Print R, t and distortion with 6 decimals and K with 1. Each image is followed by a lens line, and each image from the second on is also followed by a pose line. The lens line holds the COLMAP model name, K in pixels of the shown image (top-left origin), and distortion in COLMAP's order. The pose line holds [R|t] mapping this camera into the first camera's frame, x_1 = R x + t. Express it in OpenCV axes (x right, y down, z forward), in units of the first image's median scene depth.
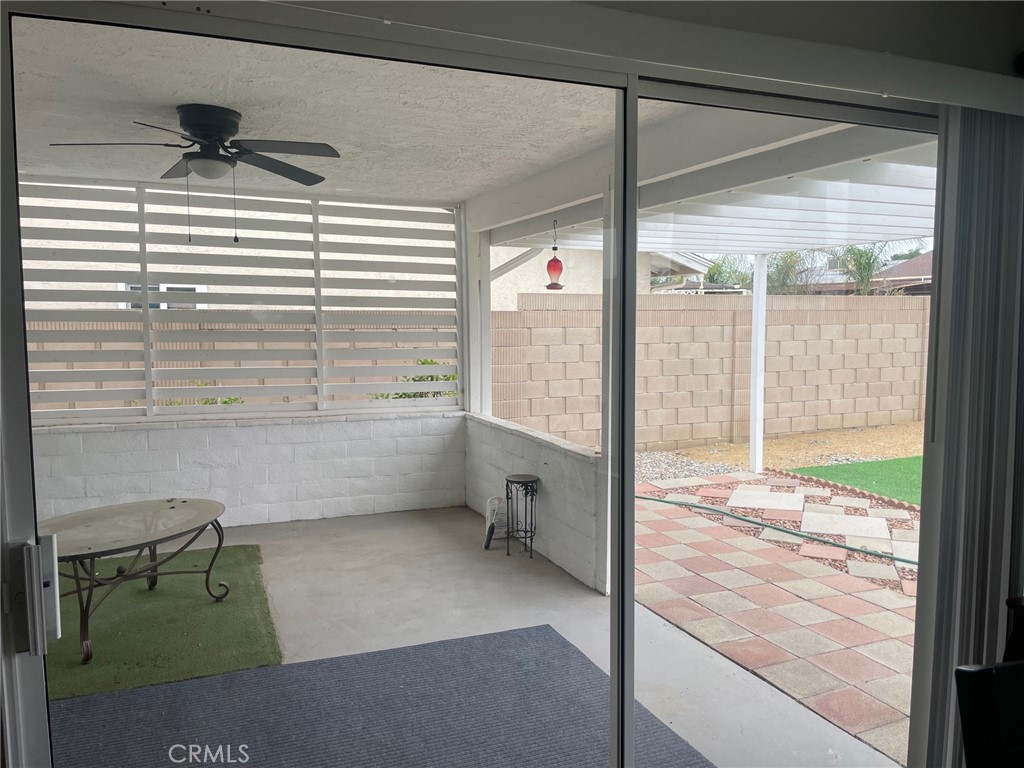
lens RADIAL K [[773.4, 0, 512.0], [0, 773.4, 384.0], [0, 0, 1]] dist [0.078104, -0.113902]
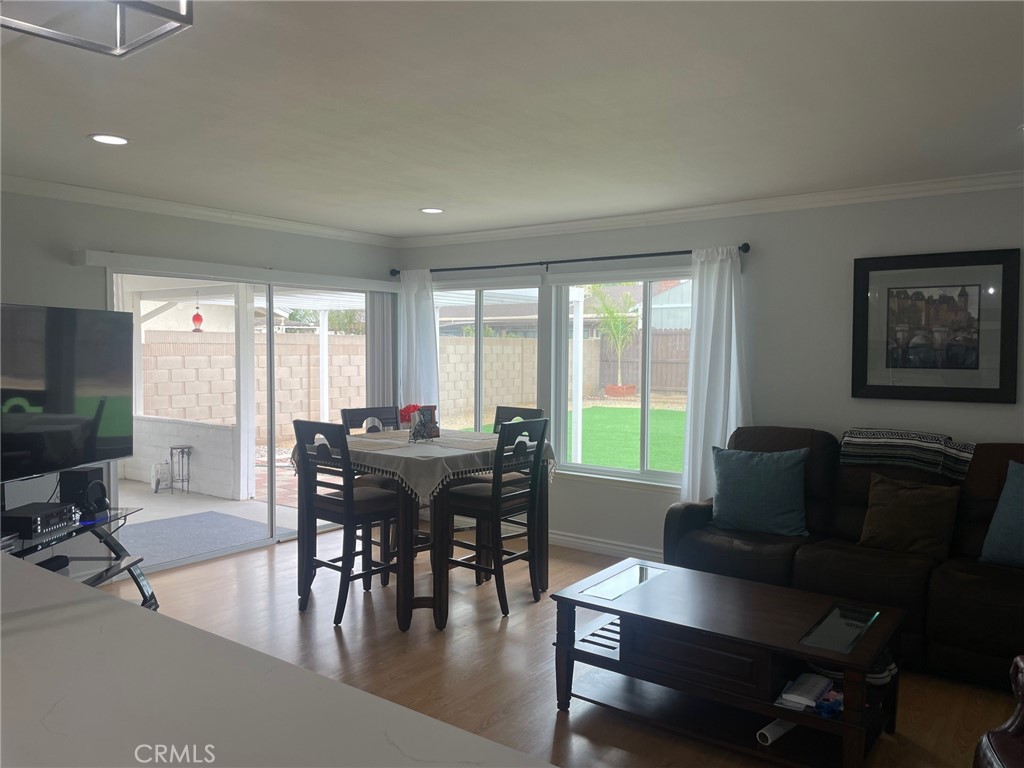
lens RADIAL K [[773.4, 0, 512.0], [0, 773.4, 384.0], [0, 0, 1]] dist [0.078104, -0.113902]
pose [[0.863928, -0.017526, 0.503310, -0.201941], [0.037251, 0.998880, -0.029159, 0.060199], [-0.502235, 0.043940, 0.863614, -0.755731]]
